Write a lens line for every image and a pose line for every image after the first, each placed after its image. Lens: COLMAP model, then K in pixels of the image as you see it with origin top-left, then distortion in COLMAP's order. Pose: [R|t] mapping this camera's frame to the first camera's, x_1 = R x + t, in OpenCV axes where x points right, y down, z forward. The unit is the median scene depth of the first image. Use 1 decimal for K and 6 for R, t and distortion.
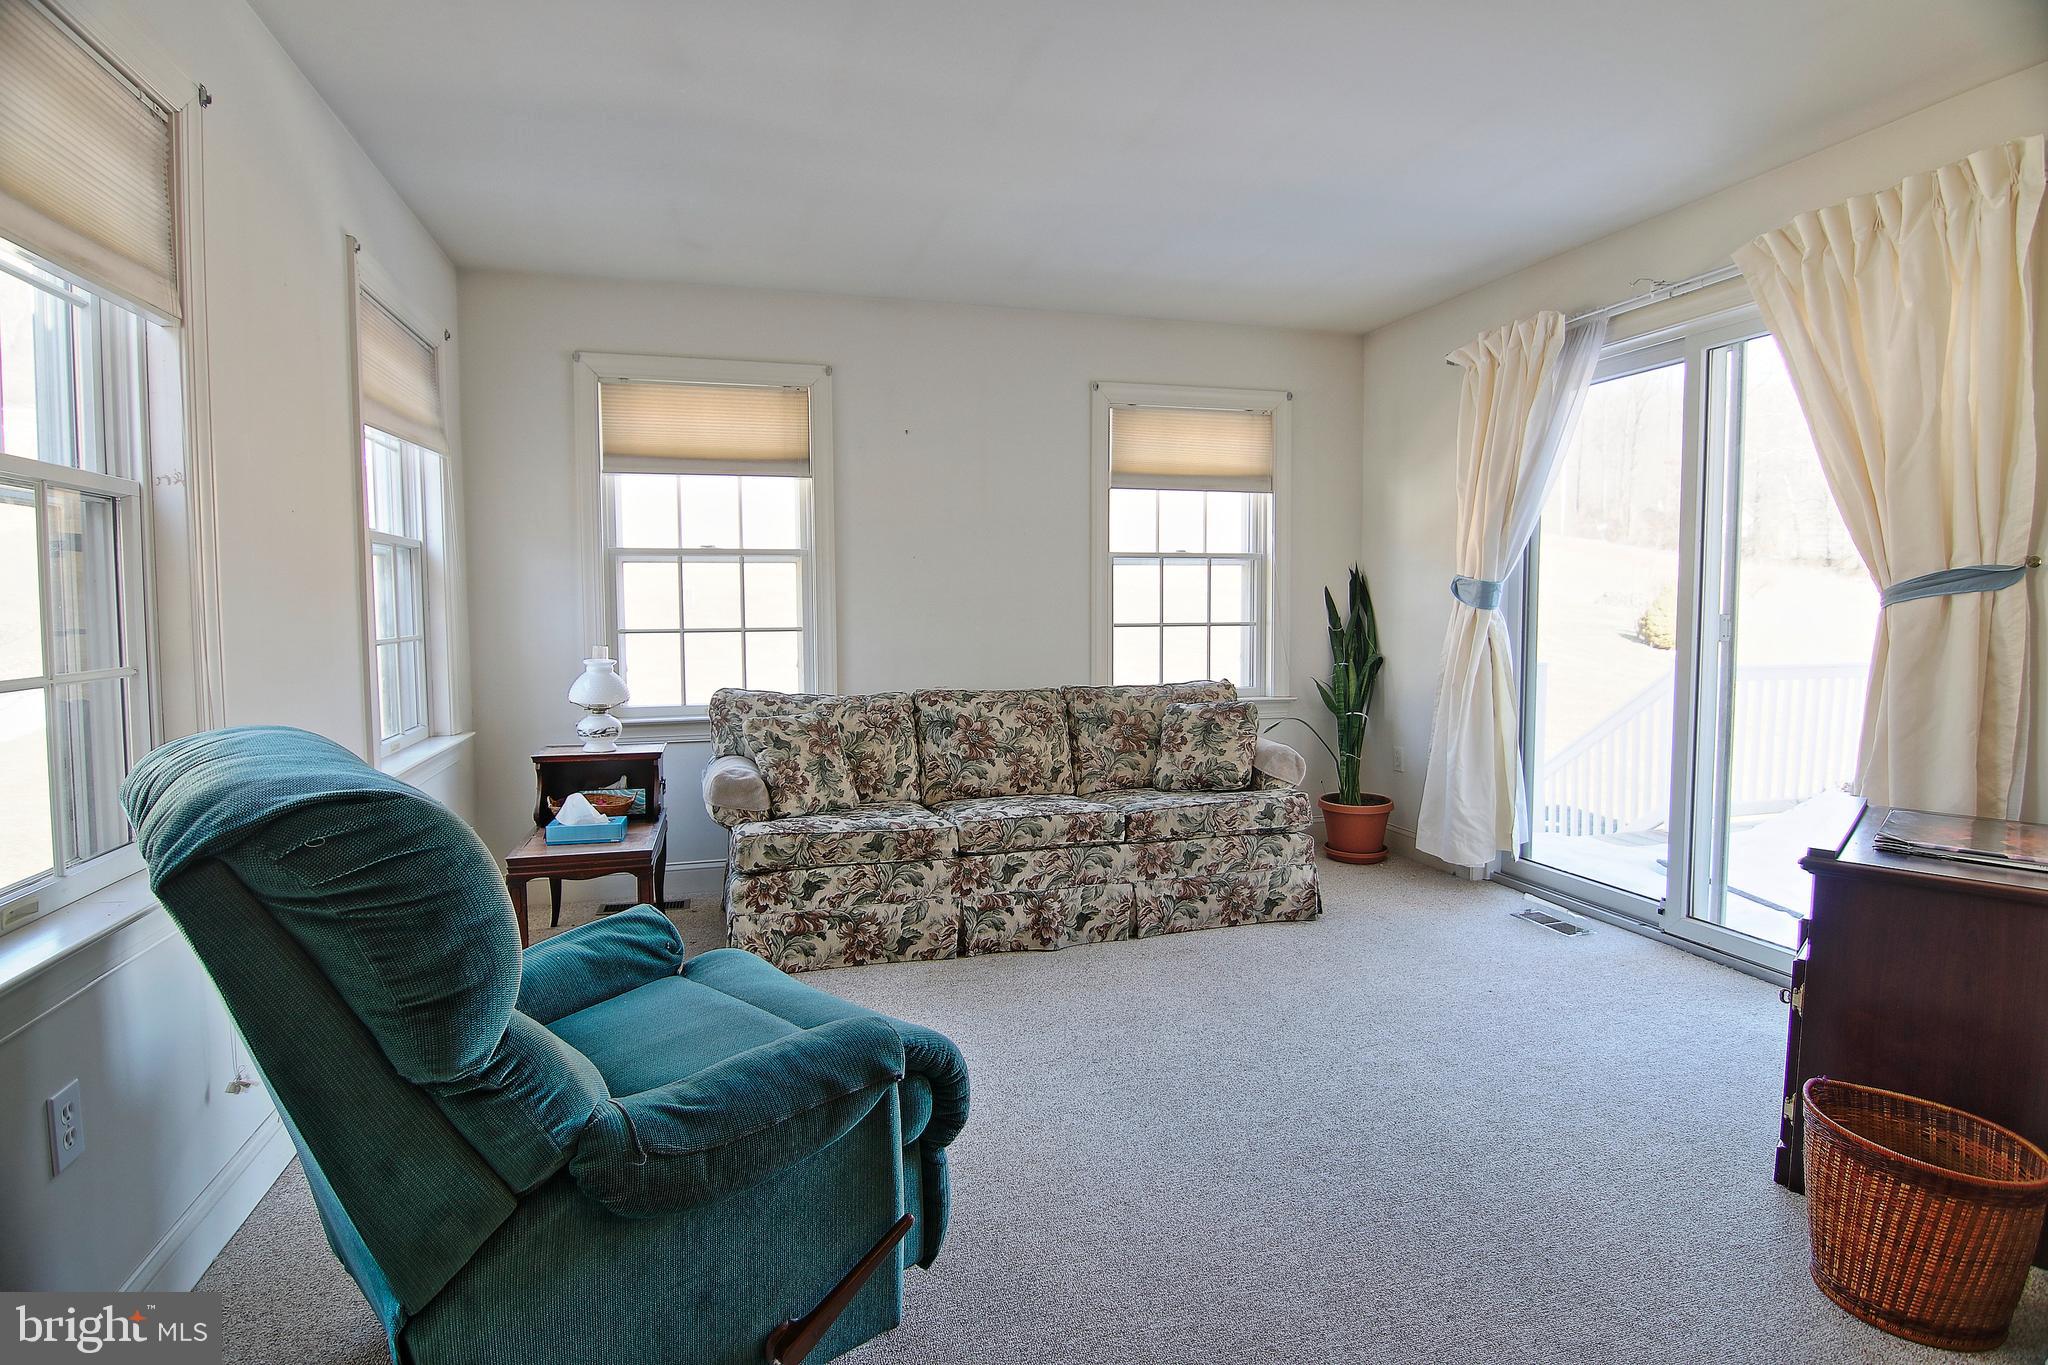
lens RADIAL K [[1059.0, 0, 1019.2], [0, 1059.0, 671.6], [0, 0, 1]] dist [0.001198, -0.014893]
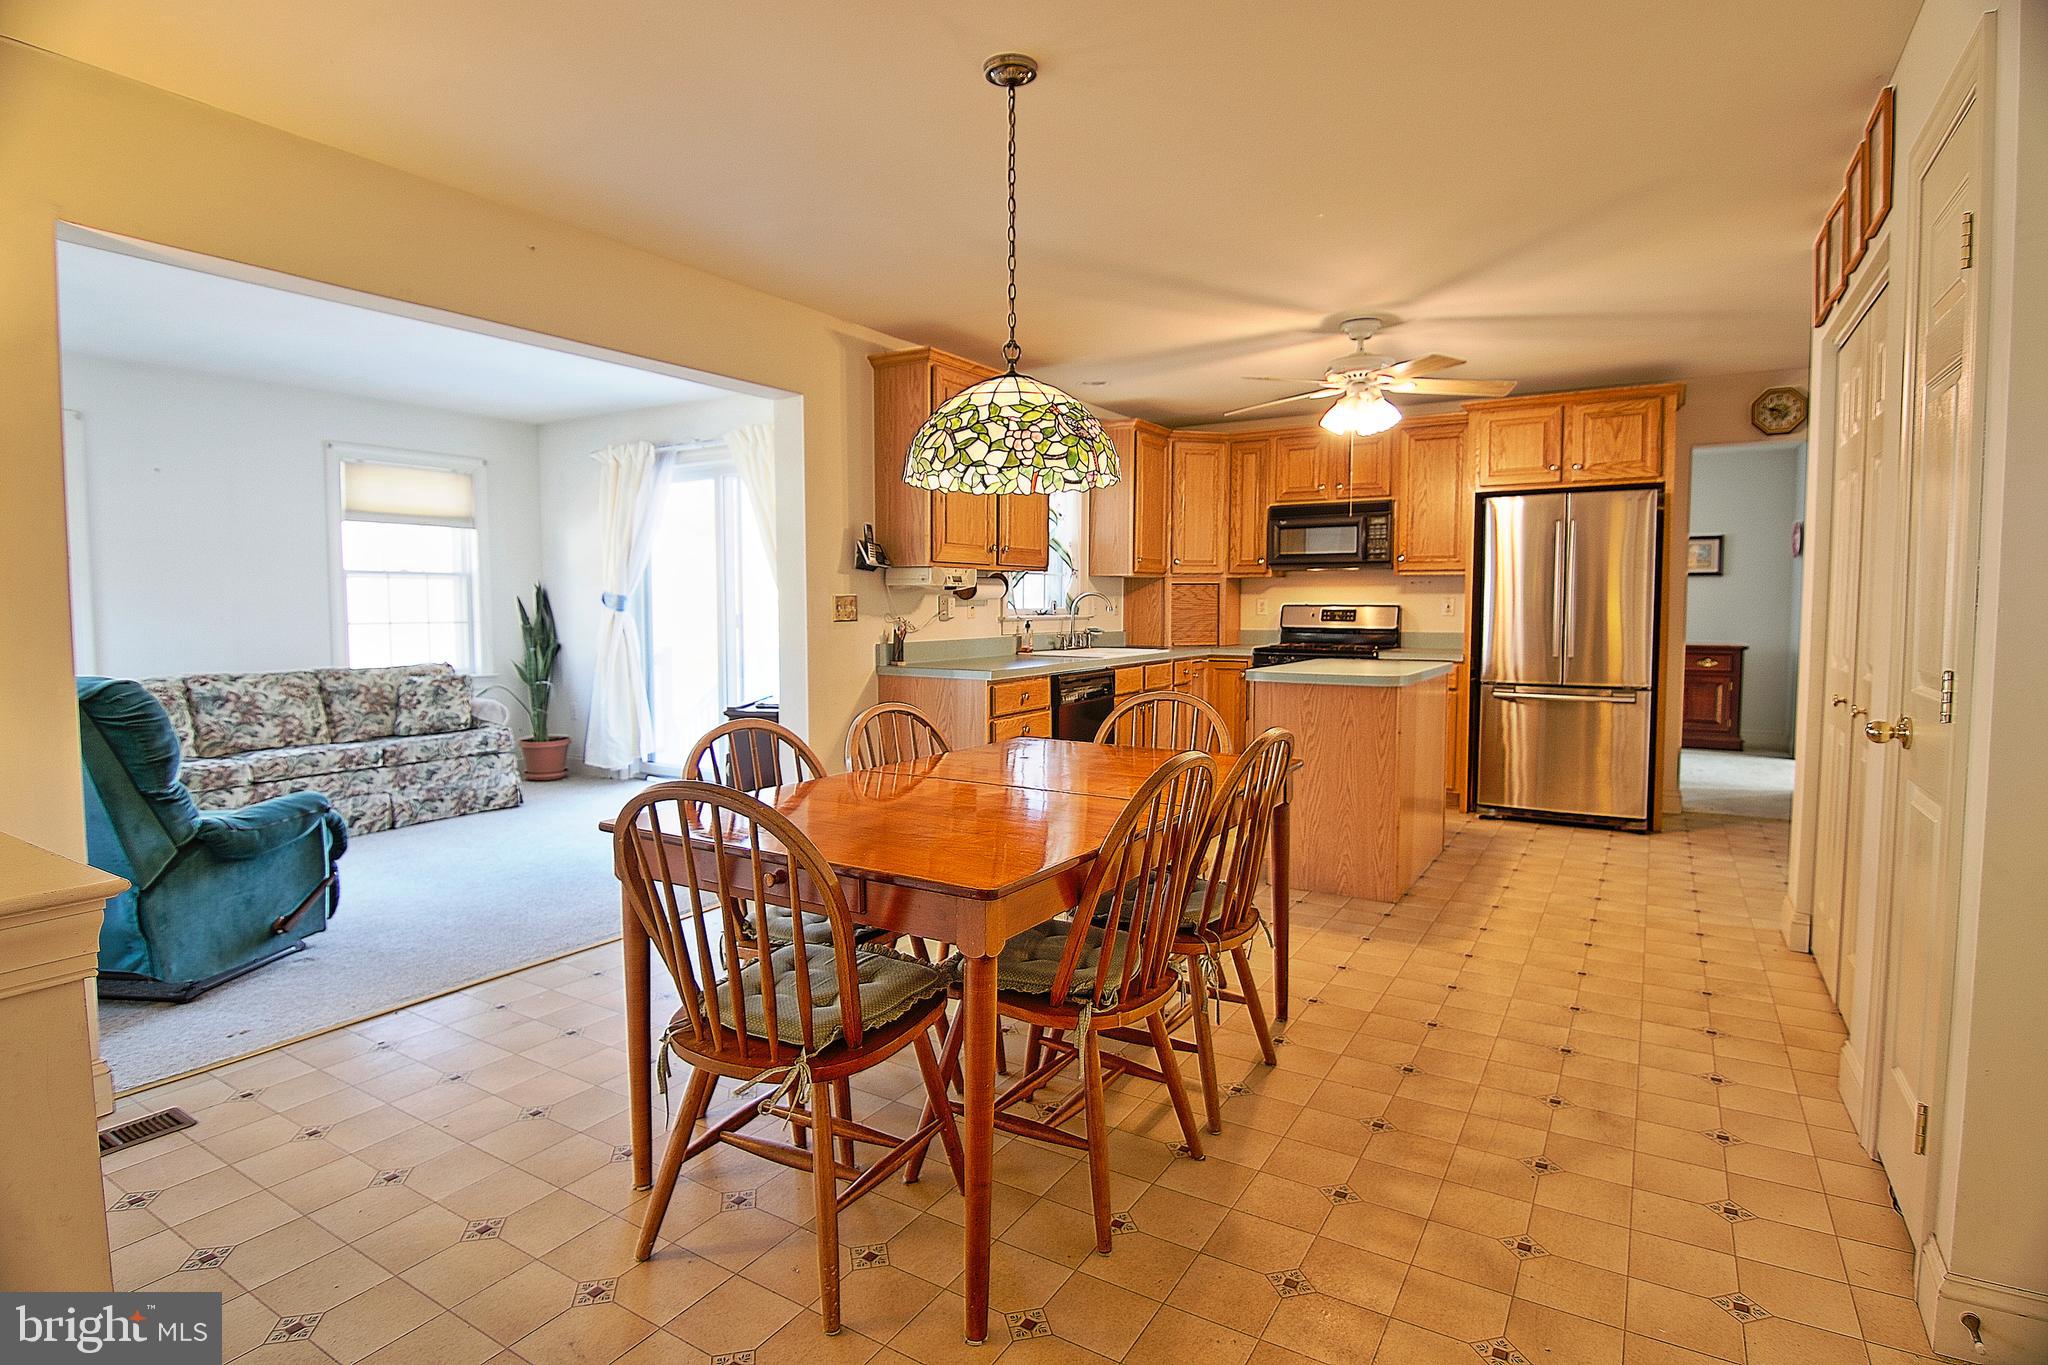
lens RADIAL K [[1059.0, 0, 1019.2], [0, 1059.0, 671.6], [0, 0, 1]] dist [0.001198, -0.014893]
pose [[0.753384, -0.036956, 0.656542, -0.180248], [0.039258, 0.999166, 0.011193, 0.040054], [-0.656408, 0.017342, 0.754206, -0.656649]]
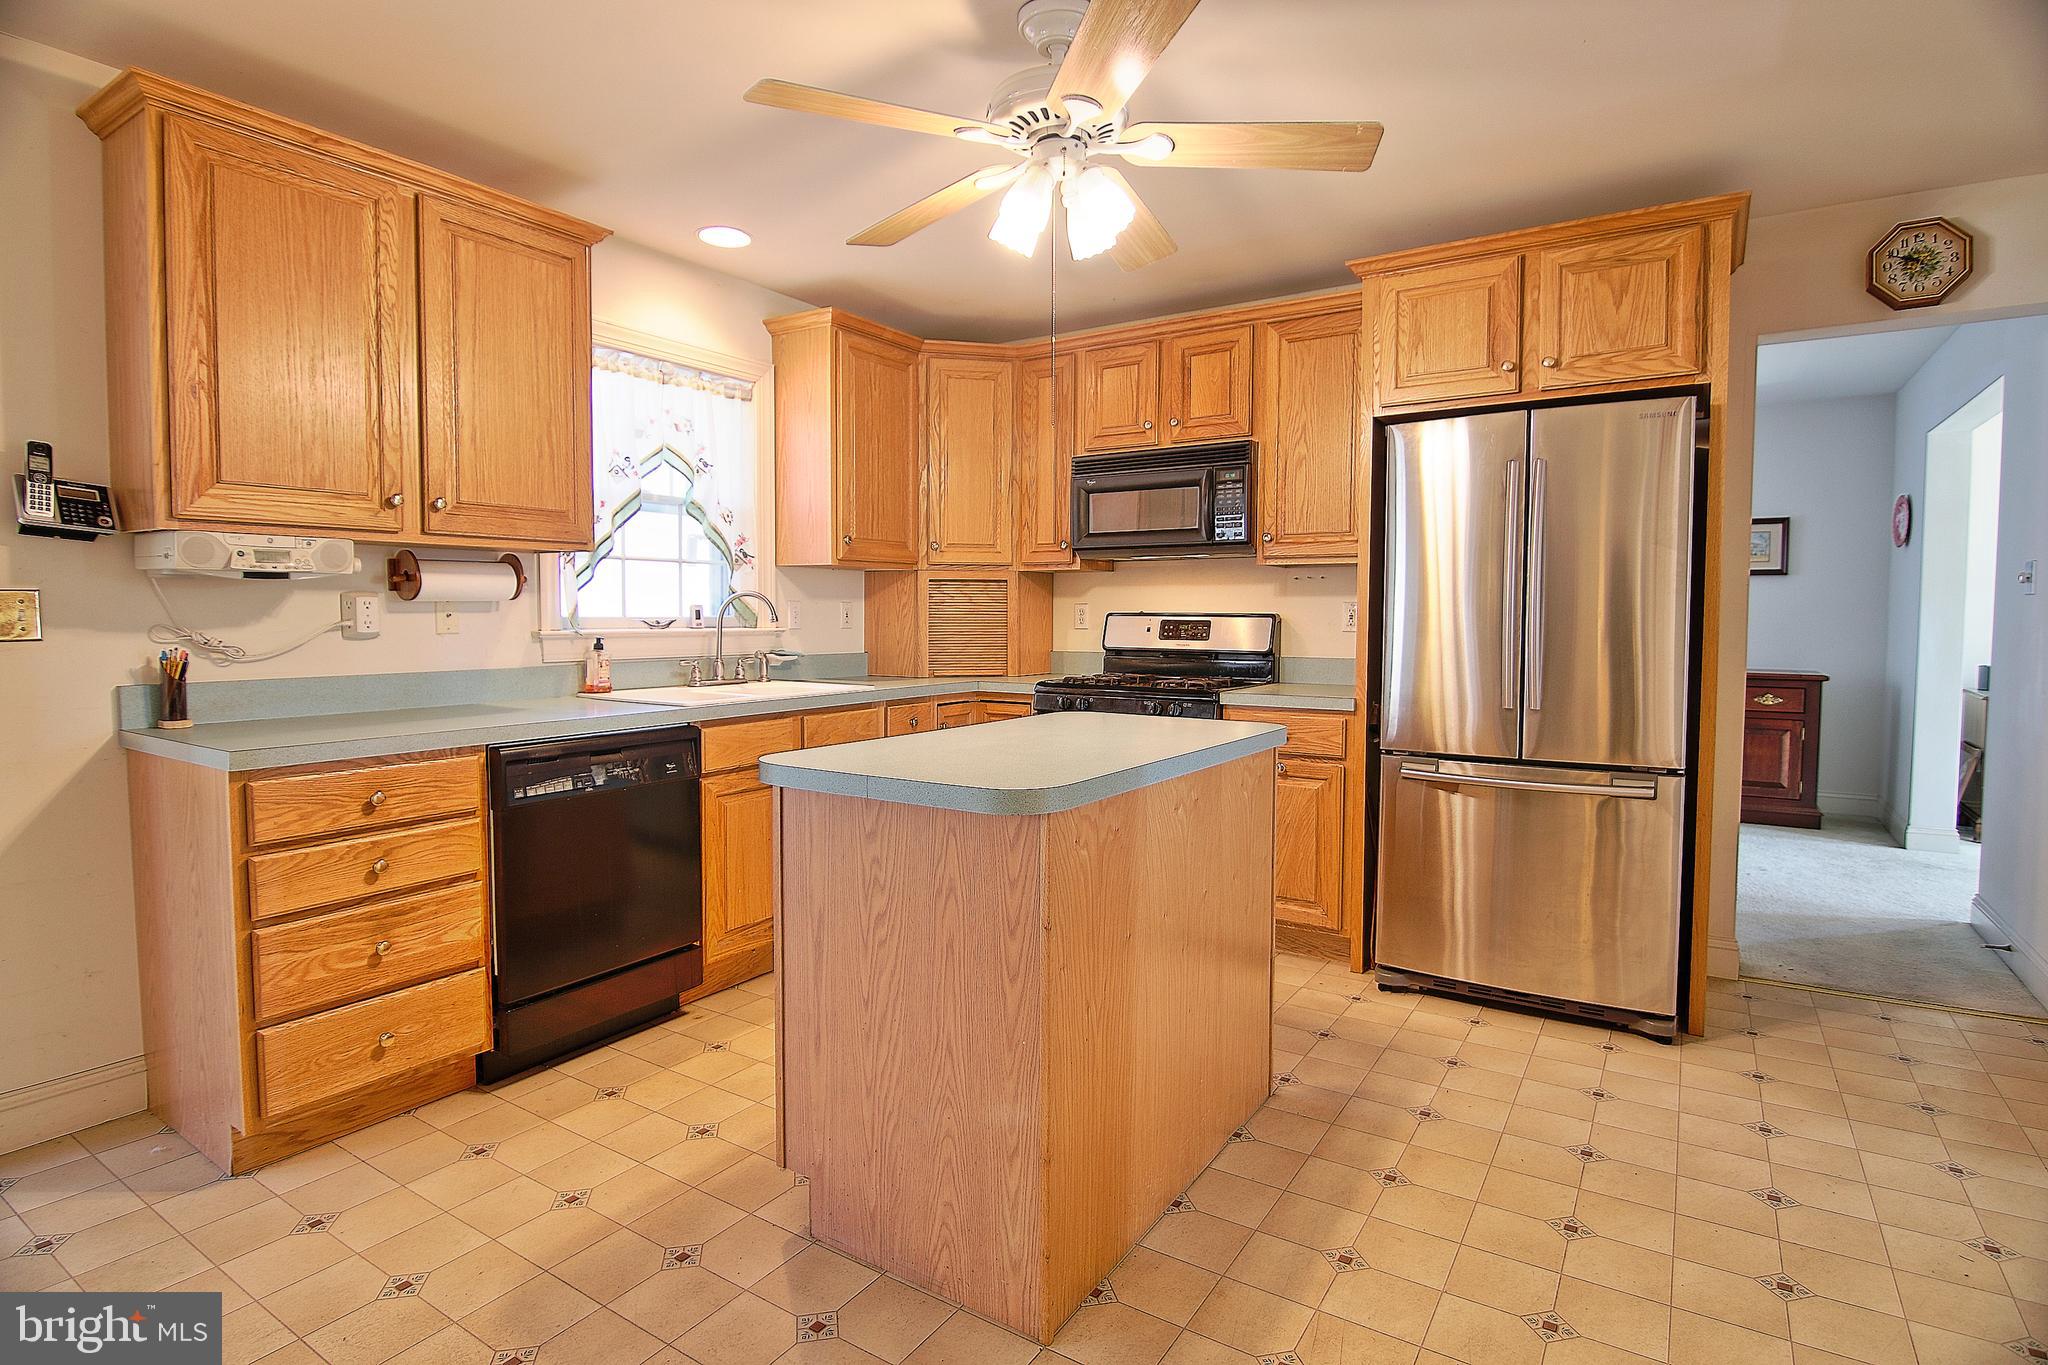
lens RADIAL K [[1059.0, 0, 1019.2], [0, 1059.0, 671.6], [0, 0, 1]] dist [0.001198, -0.014893]
pose [[0.769763, -0.027465, 0.637738, 1.248835], [0.034789, 0.999394, 0.001050, 0.008336], [-0.637381, 0.021378, 0.770252, -0.195216]]
